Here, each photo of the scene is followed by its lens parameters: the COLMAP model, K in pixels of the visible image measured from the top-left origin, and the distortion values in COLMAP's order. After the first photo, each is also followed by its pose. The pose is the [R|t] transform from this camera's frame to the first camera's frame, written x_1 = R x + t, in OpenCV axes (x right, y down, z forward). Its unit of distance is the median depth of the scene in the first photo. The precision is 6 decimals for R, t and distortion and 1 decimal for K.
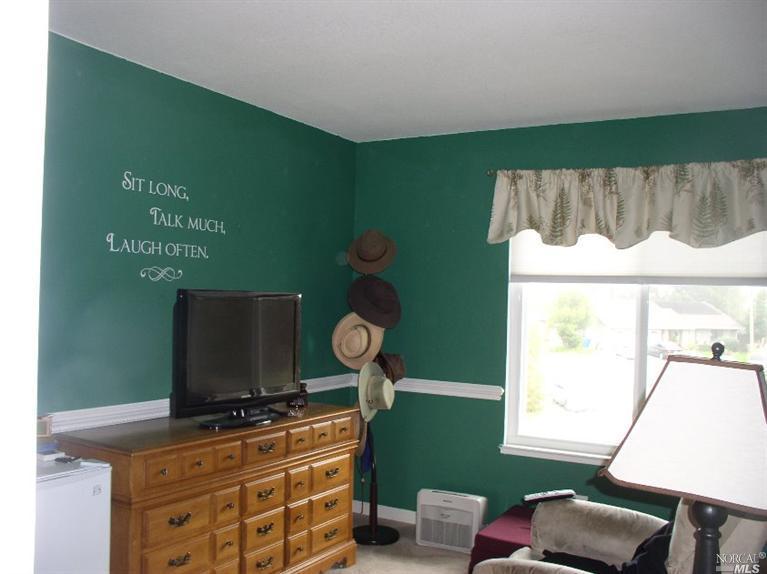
lens RADIAL K [[719.1, 0, 382.5], [0, 719.1, 292.6], [0, 0, 1]] dist [-0.202042, 0.266642]
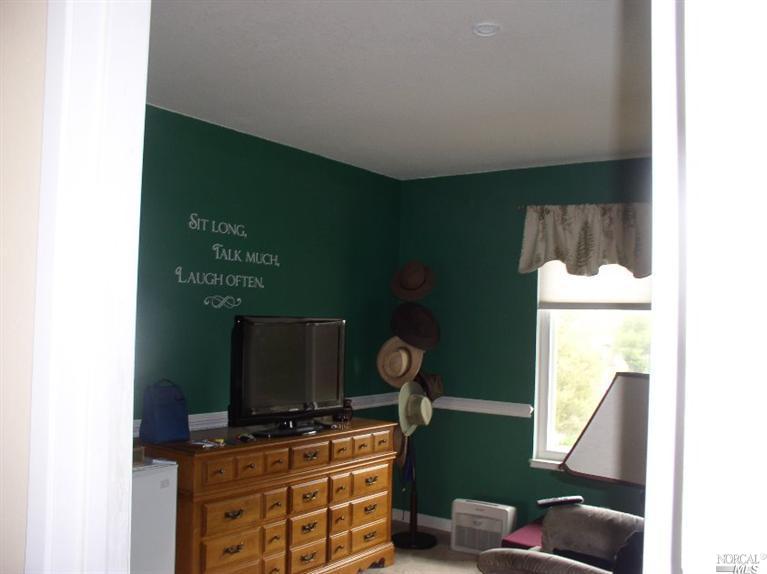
lens RADIAL K [[719.1, 0, 382.5], [0, 719.1, 292.6], [0, 0, 1]] dist [-0.202042, 0.266642]
pose [[0.995417, -0.003048, -0.095586, 0.050786], [-0.000202, 0.999422, -0.033981, -0.002502], [0.095634, 0.033845, 0.994841, -0.111433]]
